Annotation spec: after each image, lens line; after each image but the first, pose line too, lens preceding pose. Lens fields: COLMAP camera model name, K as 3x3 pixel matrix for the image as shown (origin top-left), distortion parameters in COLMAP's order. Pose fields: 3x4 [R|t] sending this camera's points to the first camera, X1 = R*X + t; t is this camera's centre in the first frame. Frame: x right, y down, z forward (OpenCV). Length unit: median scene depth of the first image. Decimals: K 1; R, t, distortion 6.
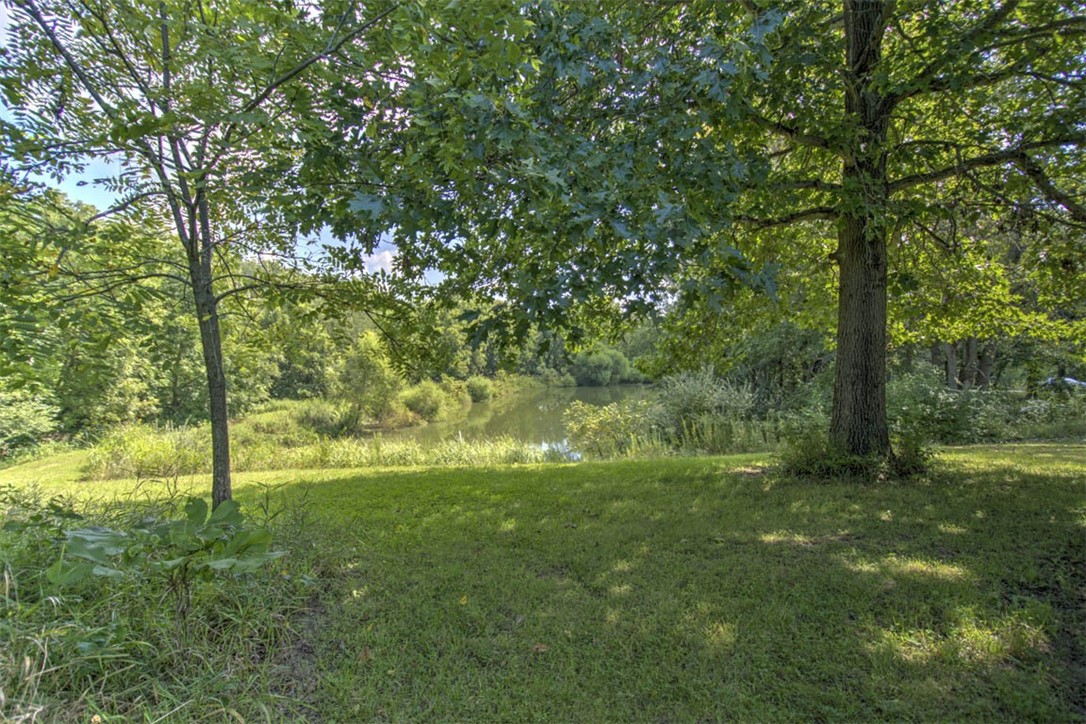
lens RADIAL K [[494.1, 0, 543.0], [0, 494.1, 362.0], [0, 0, 1]] dist [0.000188, 0.000044]
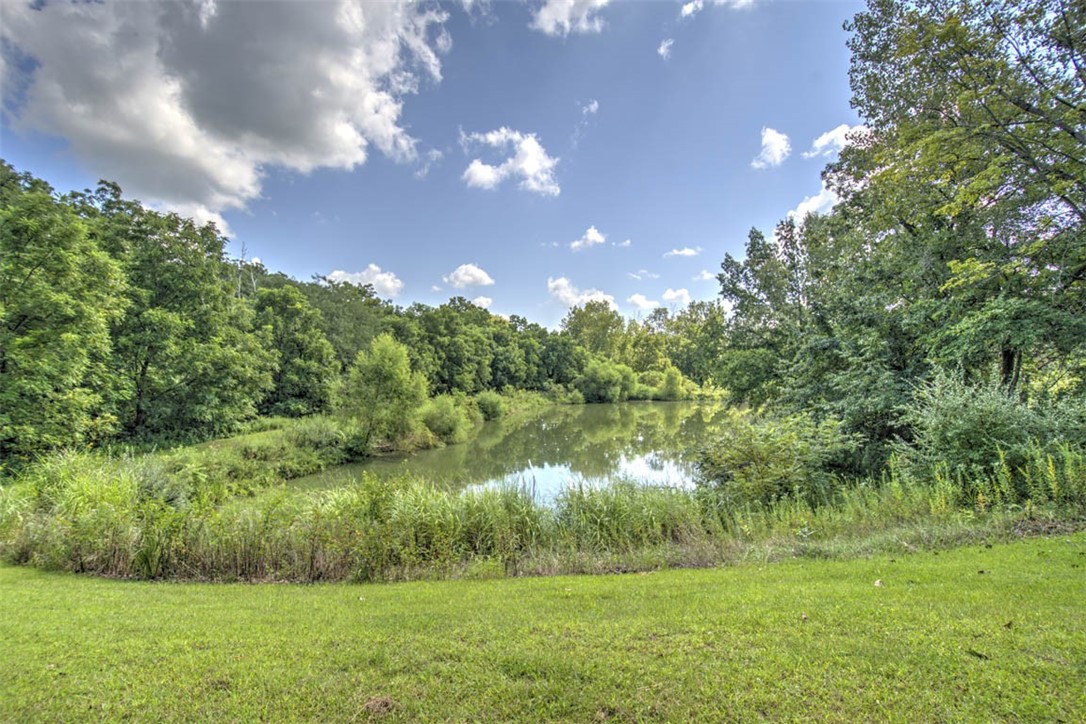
lens RADIAL K [[494.1, 0, 543.0], [0, 494.1, 362.0], [0, 0, 1]] dist [0.000188, 0.000044]
pose [[0.999160, 0.006126, 0.040513, -0.112502], [-0.004681, 0.999352, -0.035675, 0.011383], [-0.040706, 0.035456, 0.998542, 0.153908]]
